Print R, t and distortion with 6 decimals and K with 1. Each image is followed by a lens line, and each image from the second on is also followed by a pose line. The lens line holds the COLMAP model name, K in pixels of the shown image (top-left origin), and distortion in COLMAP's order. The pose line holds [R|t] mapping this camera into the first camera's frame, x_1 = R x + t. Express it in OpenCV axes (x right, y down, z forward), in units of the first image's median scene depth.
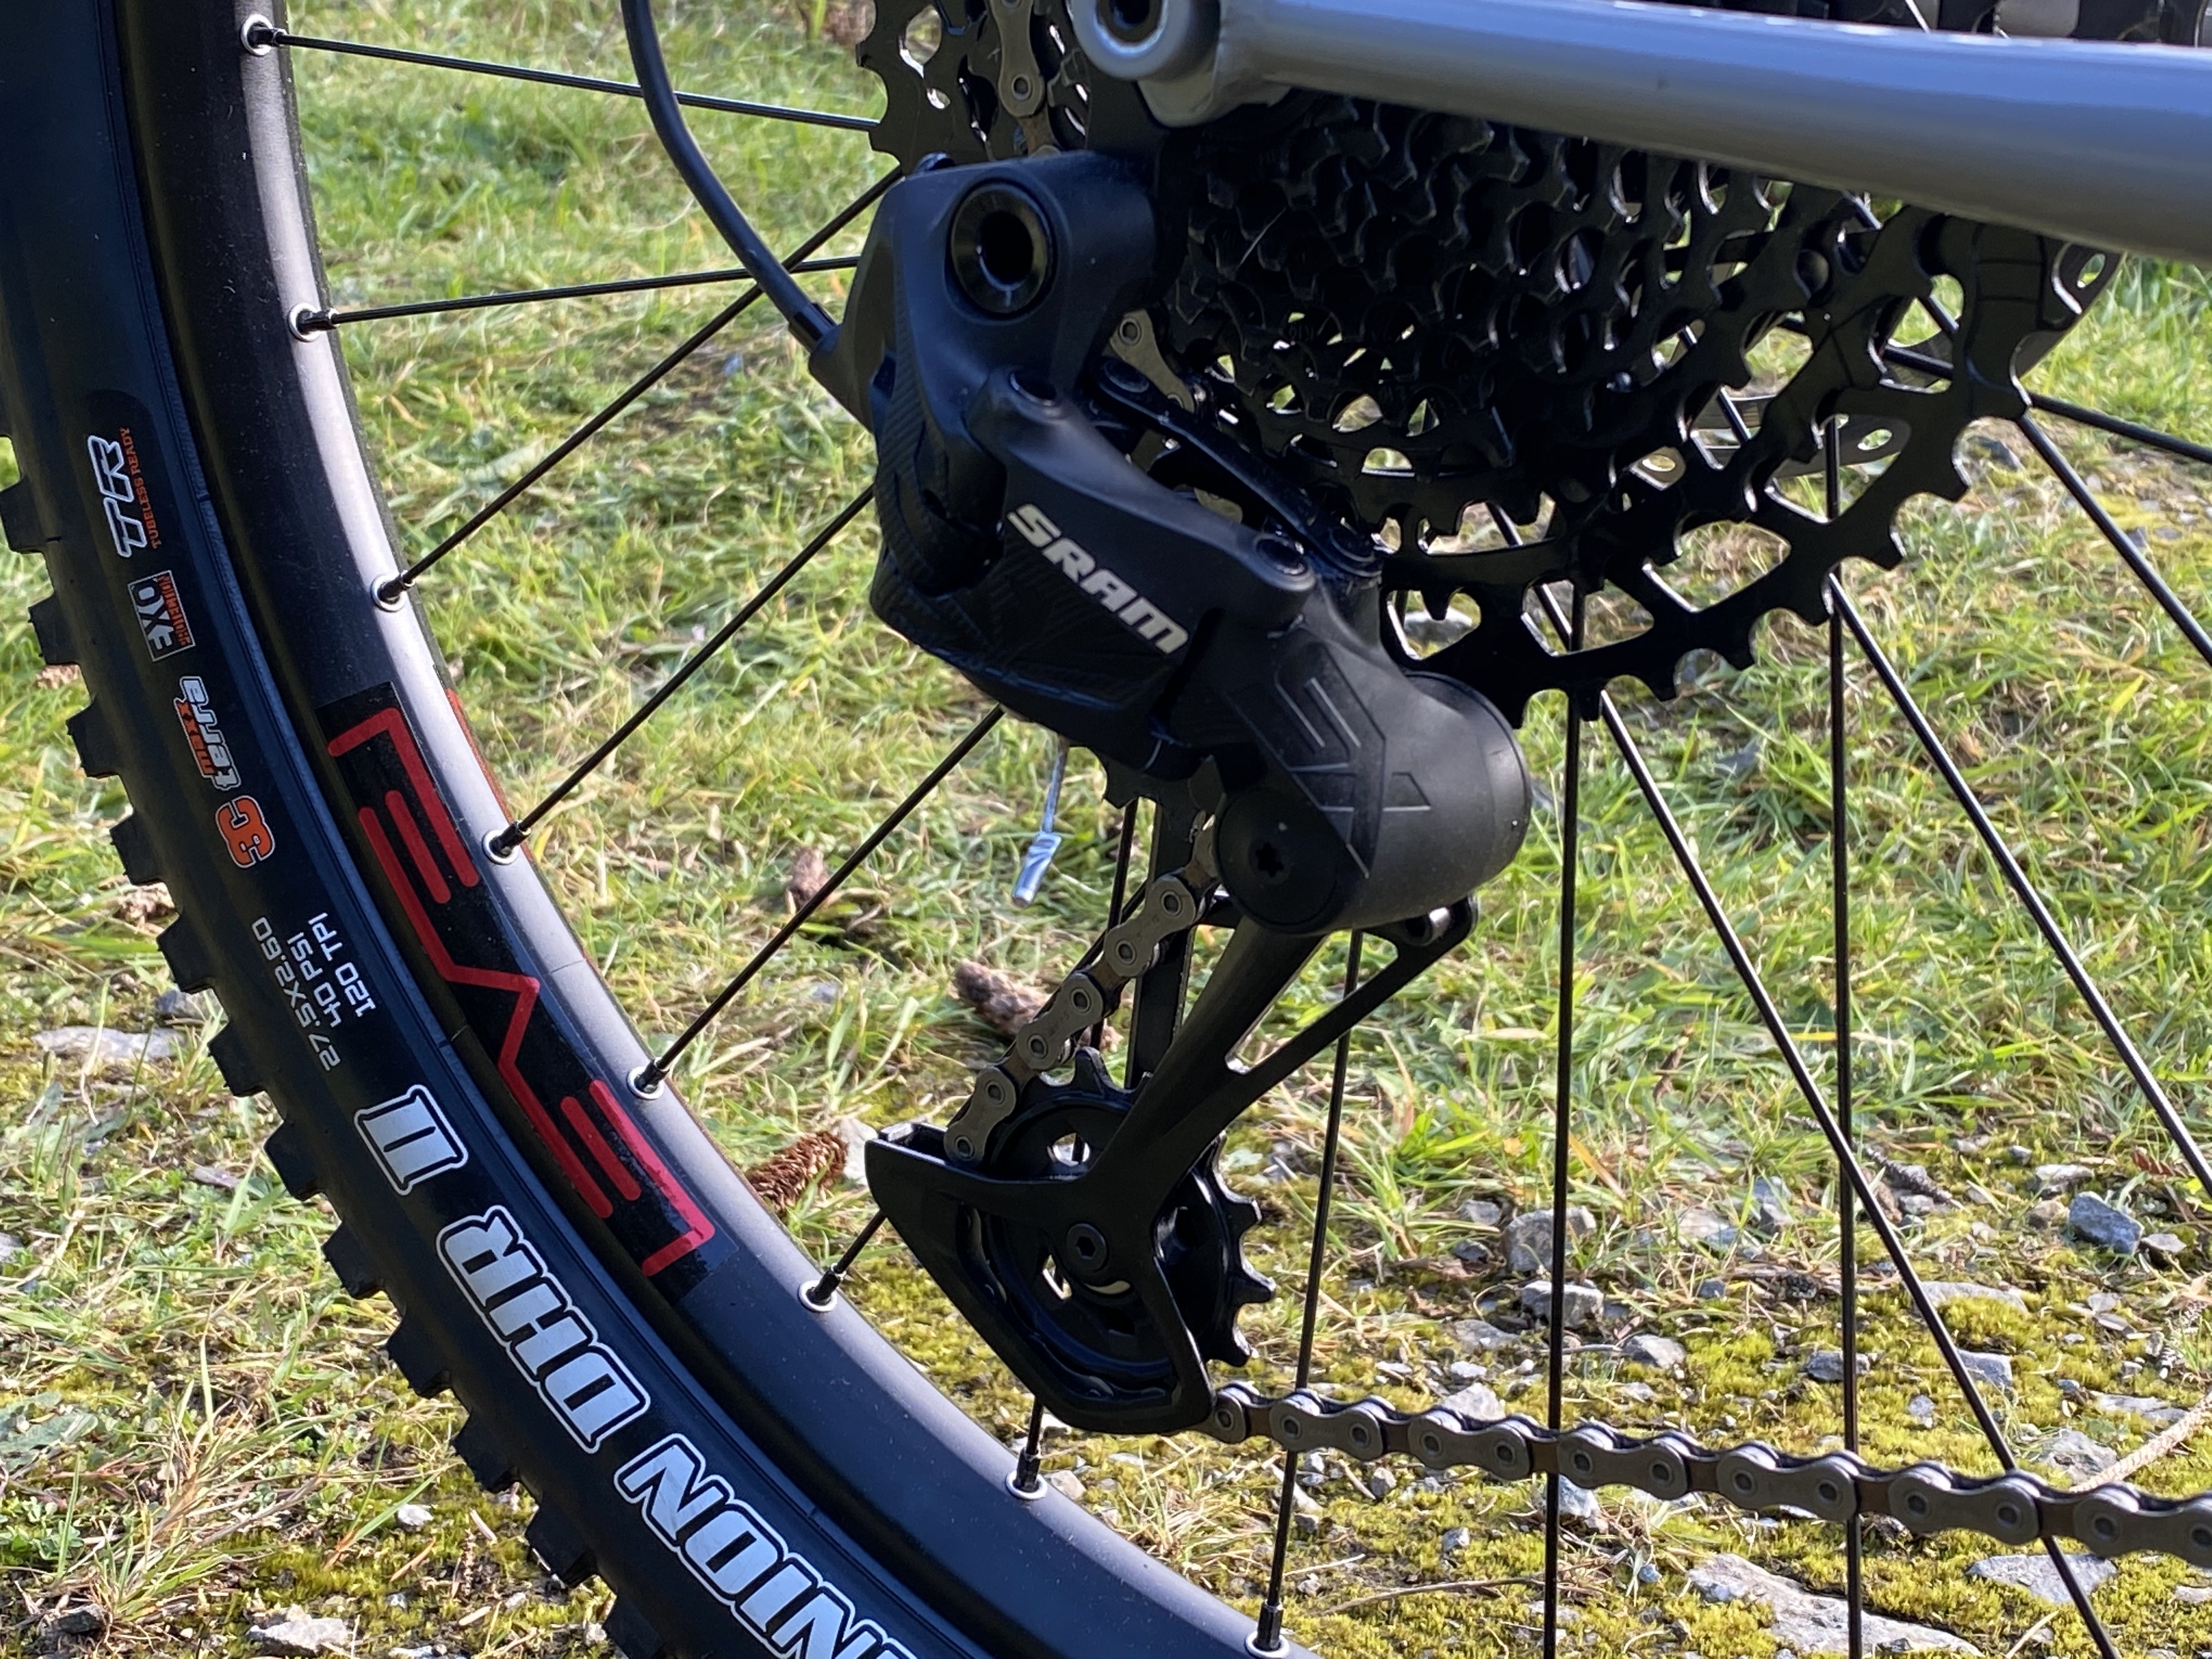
lens RADIAL K [[3325.9, 0, 1104.8], [0, 3325.9, 818.6], [0, 0, 1]] dist [0.288423, -1.201455]
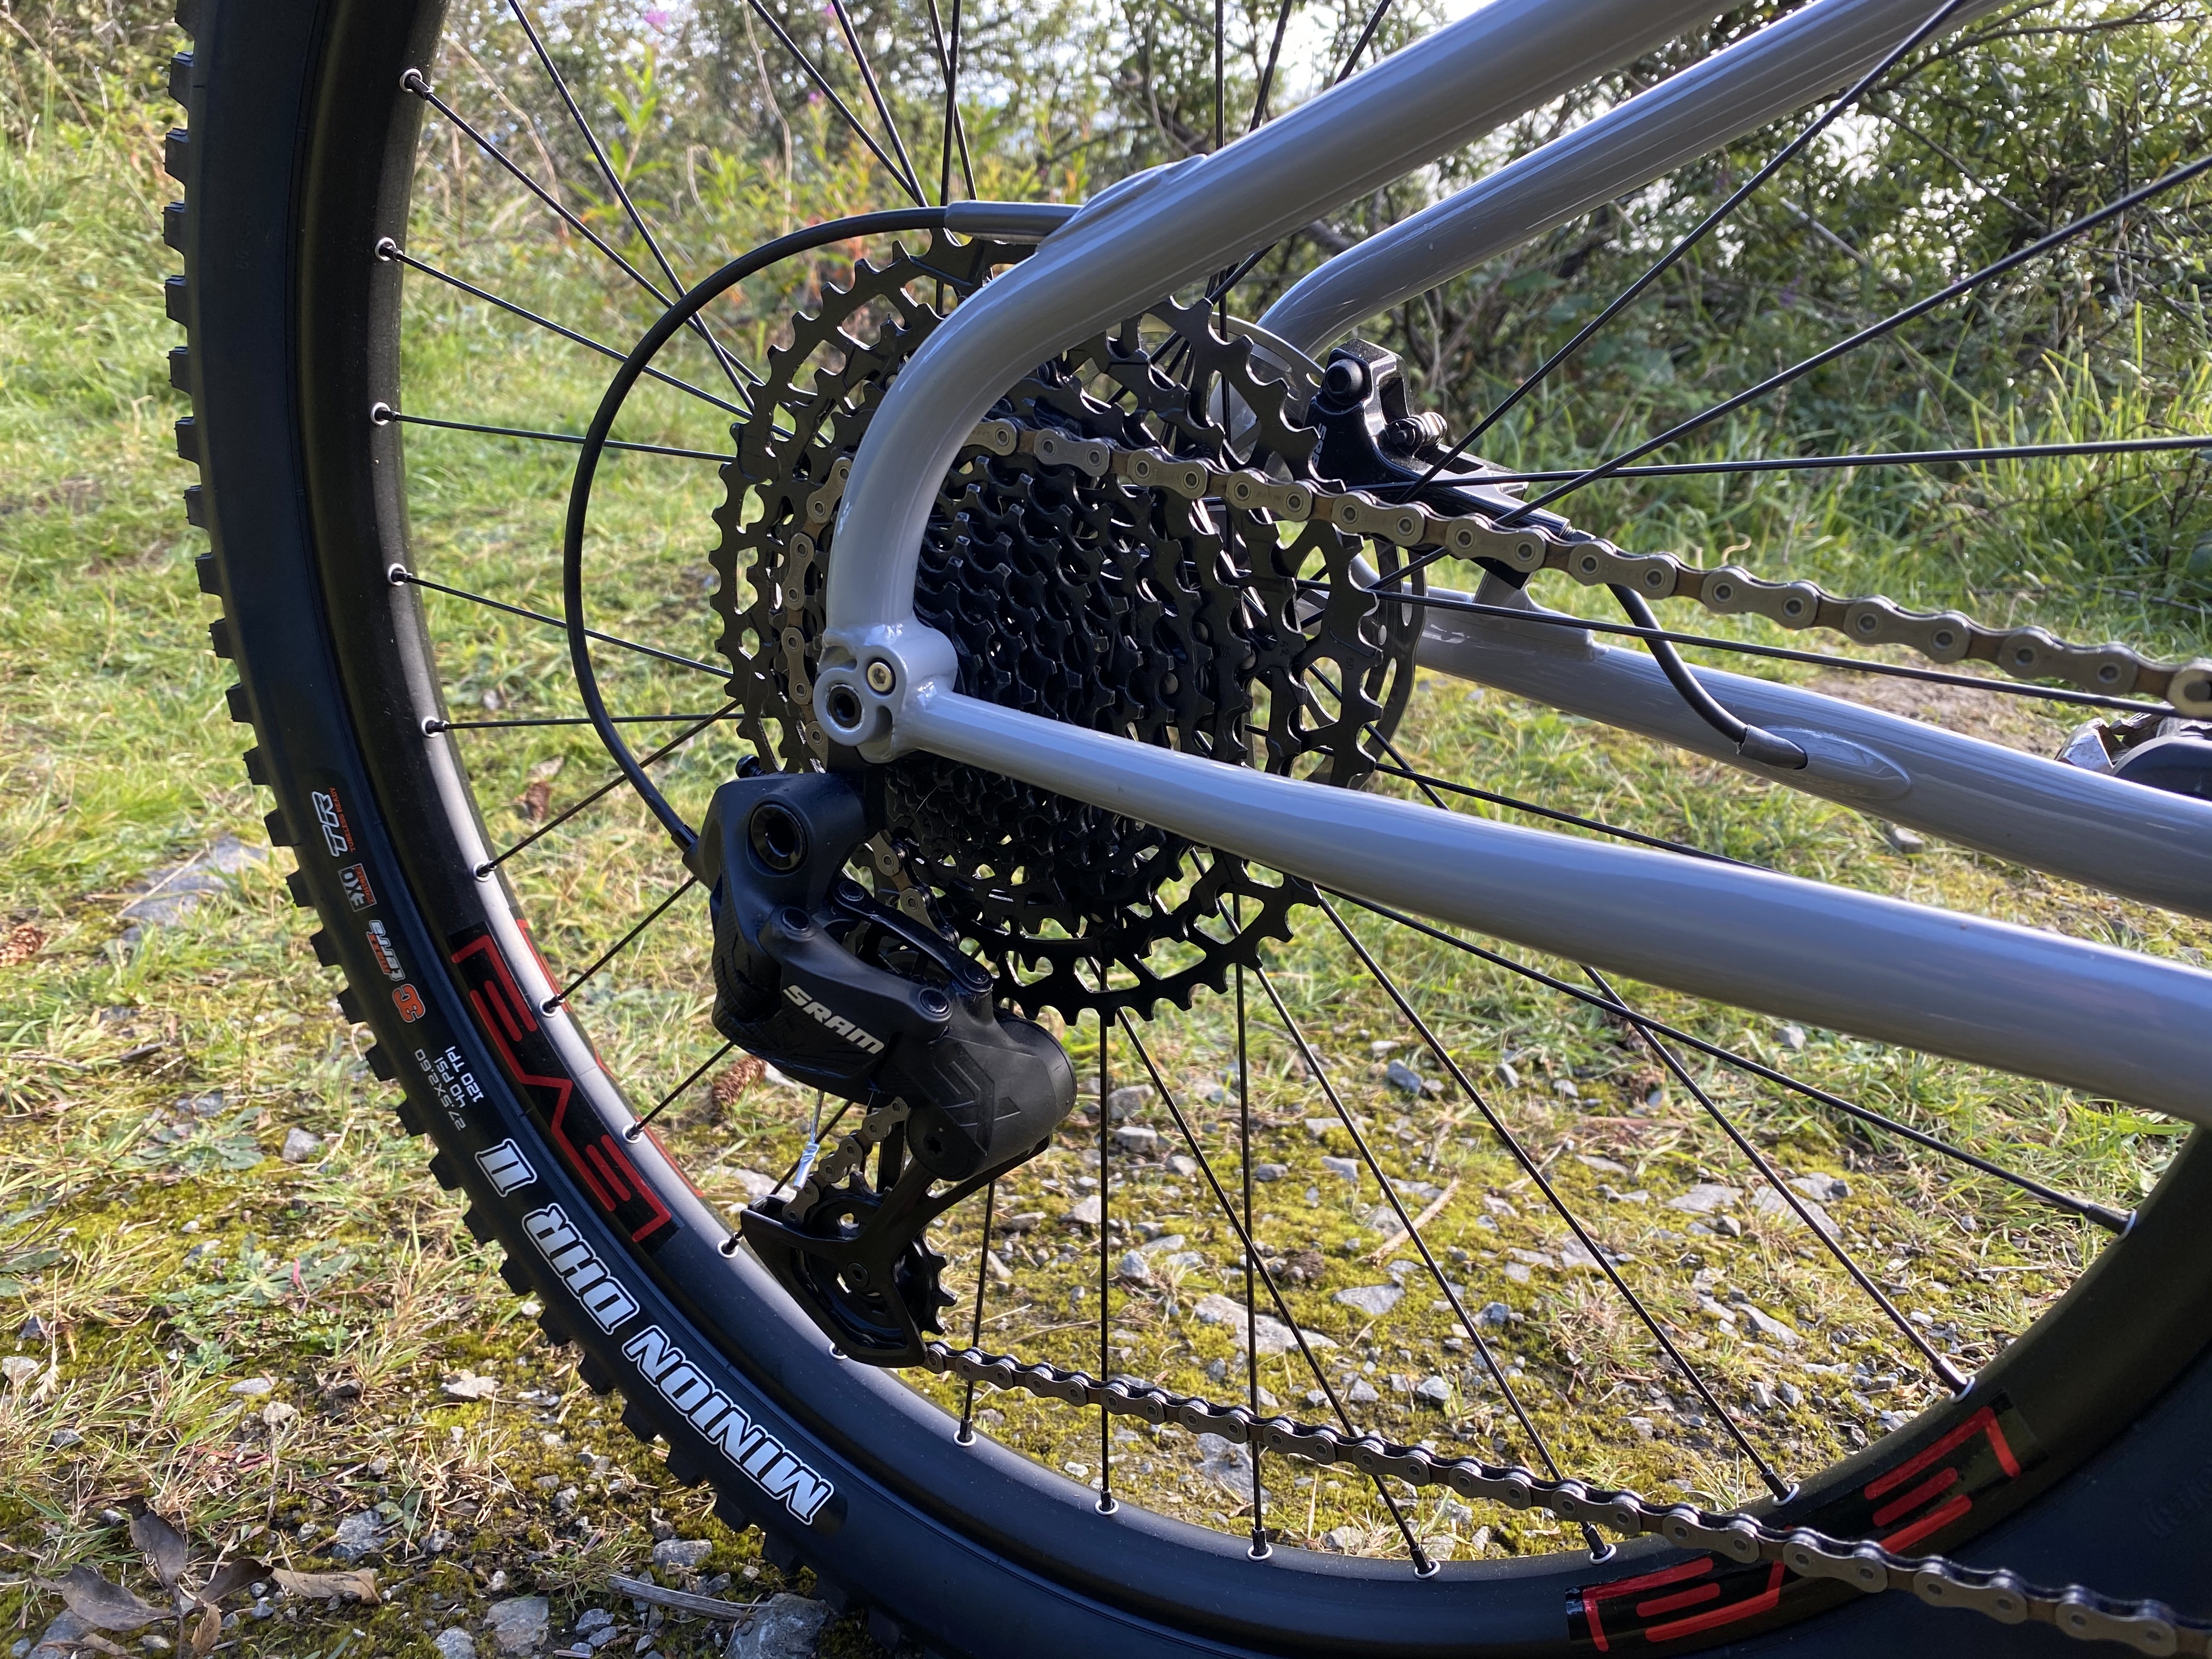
lens RADIAL K [[1702.0, 0, 1106.0], [0, 1702.0, 829.5], [0, 0, 1]] dist [0.068946, -0.162998]
pose [[0.994686, -0.025139, 0.099836, 0.029545], [0.019040, 0.997921, 0.061578, -0.122243], [-0.101176, -0.059350, 0.993097, 0.027819]]
